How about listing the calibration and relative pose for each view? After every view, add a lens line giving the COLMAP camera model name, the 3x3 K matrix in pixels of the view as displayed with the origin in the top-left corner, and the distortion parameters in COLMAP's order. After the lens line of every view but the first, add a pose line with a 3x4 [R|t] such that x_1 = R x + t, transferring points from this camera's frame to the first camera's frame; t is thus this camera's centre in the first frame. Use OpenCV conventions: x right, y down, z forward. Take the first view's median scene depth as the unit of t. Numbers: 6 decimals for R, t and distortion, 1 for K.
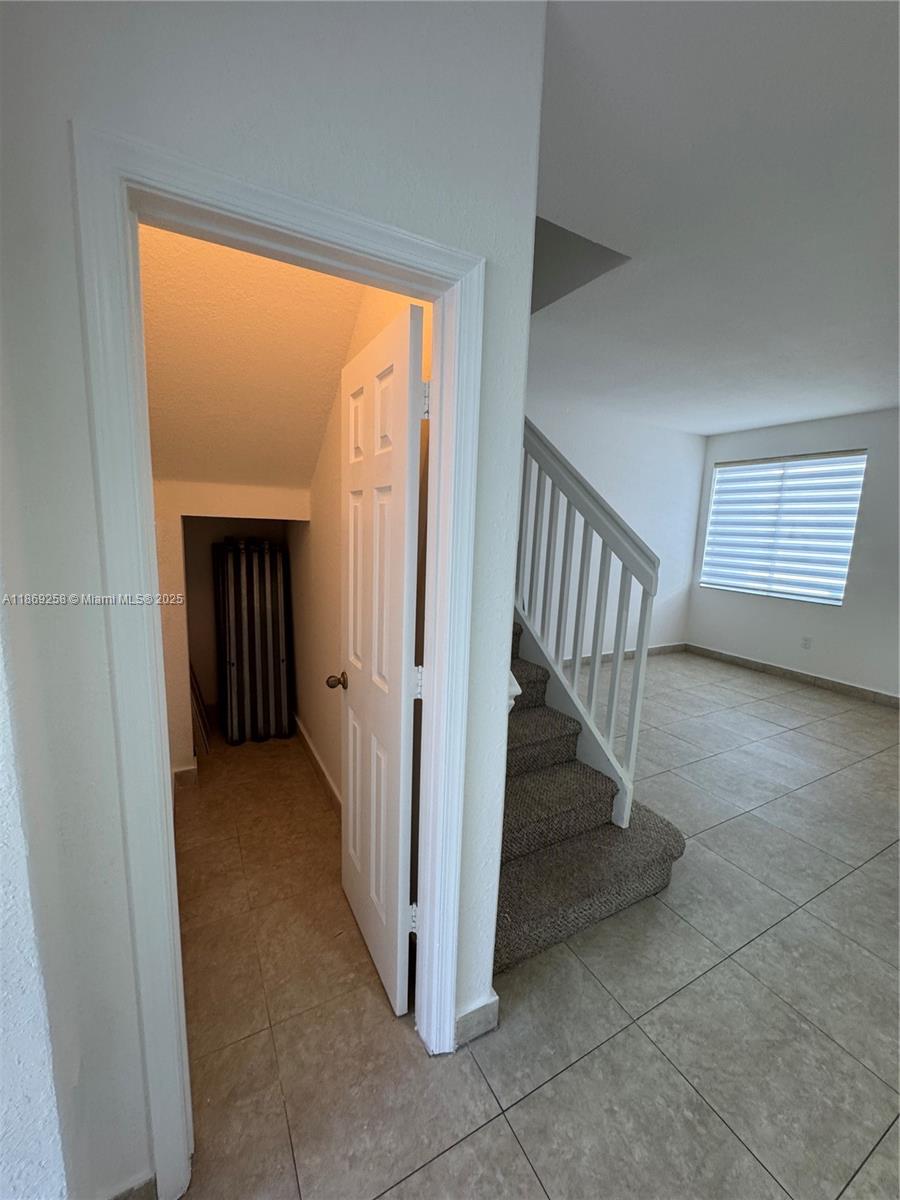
lens RADIAL K [[480.1, 0, 451.6], [0, 480.1, 599.2], [0, 0, 1]] dist [-0.003891, 0.000656]
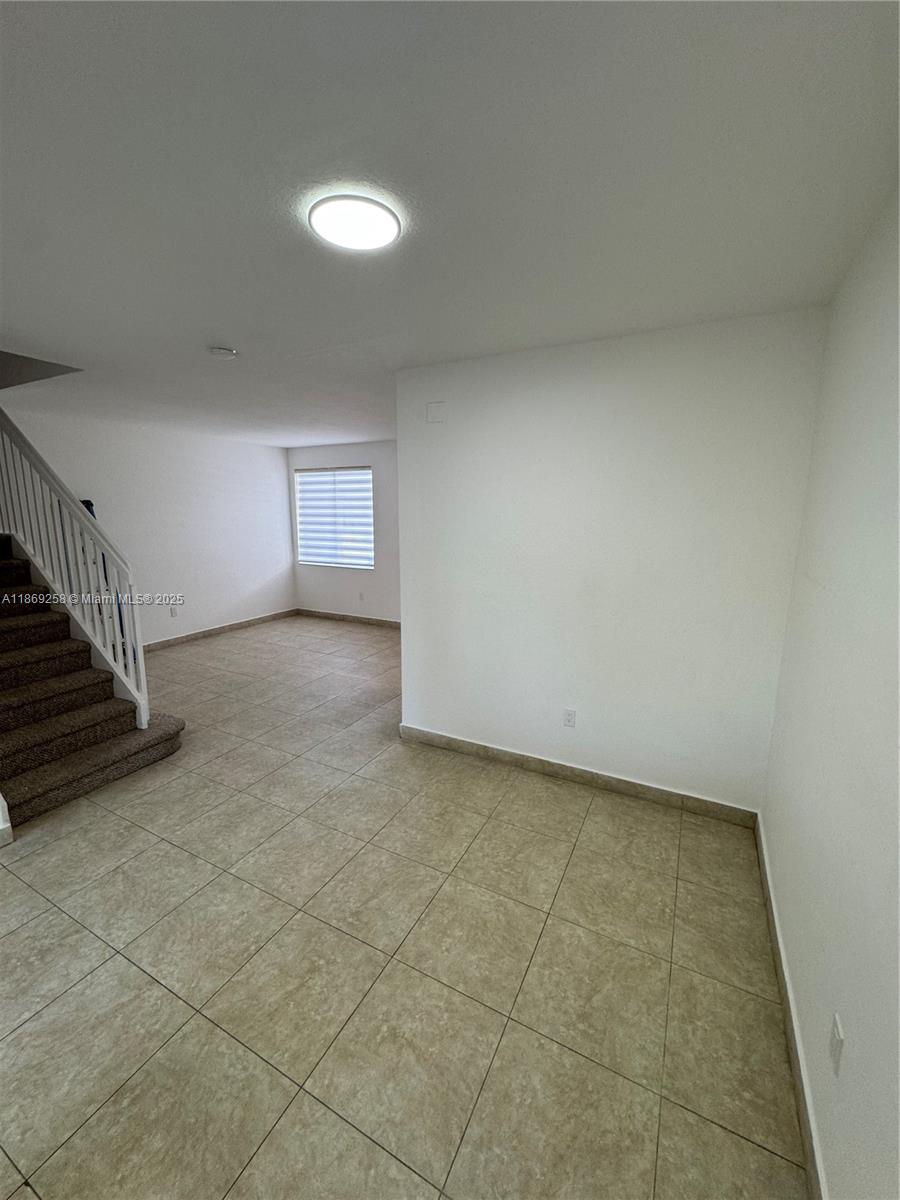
lens RADIAL K [[480.1, 0, 449.1], [0, 480.1, 598.0], [0, 0, 1]] dist [-0.003891, 0.000656]
pose [[0.834638, -0.136462, 0.533627, 0.348921], [0.113987, 0.990644, 0.075049, 0.032350], [-0.538875, -0.001812, 0.842384, -0.760239]]
